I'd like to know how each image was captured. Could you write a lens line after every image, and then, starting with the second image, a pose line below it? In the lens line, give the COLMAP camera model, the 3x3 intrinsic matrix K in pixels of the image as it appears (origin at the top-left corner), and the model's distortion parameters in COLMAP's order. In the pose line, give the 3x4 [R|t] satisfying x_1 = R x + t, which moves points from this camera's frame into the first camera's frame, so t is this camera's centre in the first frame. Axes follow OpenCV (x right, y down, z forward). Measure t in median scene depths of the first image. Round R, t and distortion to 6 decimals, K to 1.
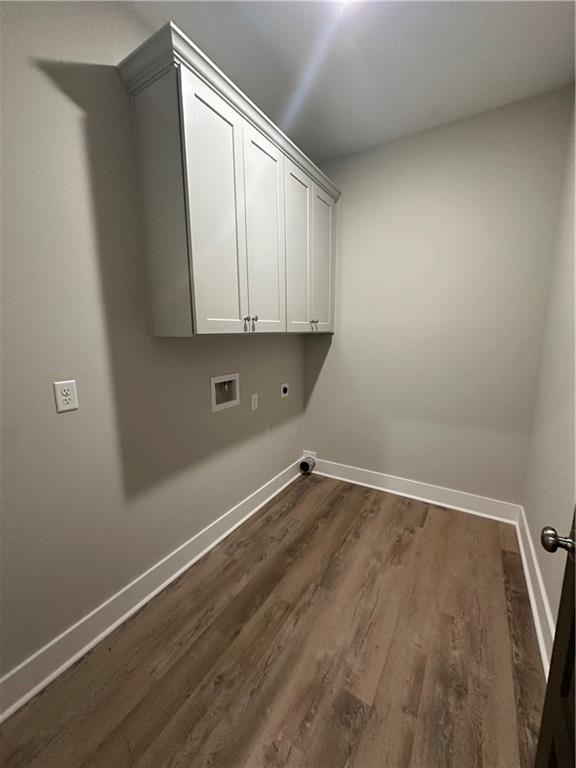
lens RADIAL K [[306.4, 0, 289.4], [0, 306.4, 379.8], [0, 0, 1]] dist [-0.001926, 0.000015]
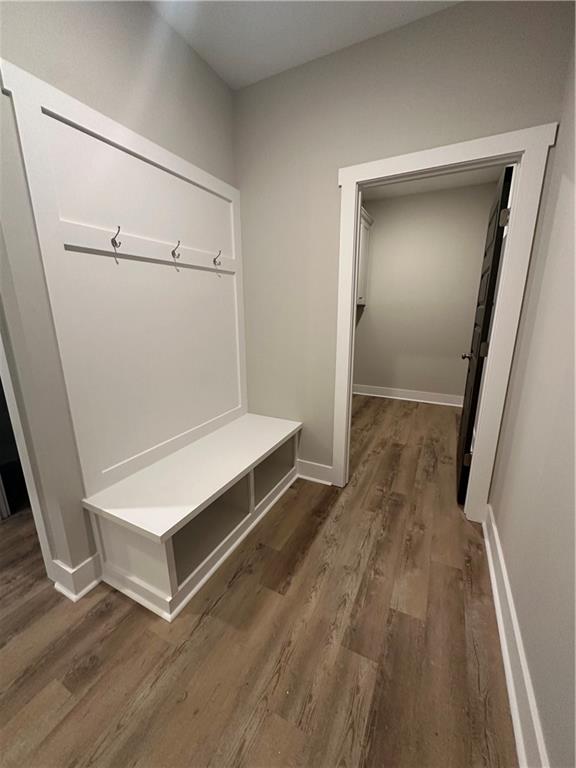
lens RADIAL K [[306.4, 0, 287.3], [0, 306.4, 384.1], [0, 0, 1]] dist [-0.001926, 0.000015]
pose [[0.997485, -0.016521, 0.068922, -0.508322], [0.010610, 0.996302, 0.085263, 0.162590], [-0.070076, -0.084317, 0.993972, -0.839908]]
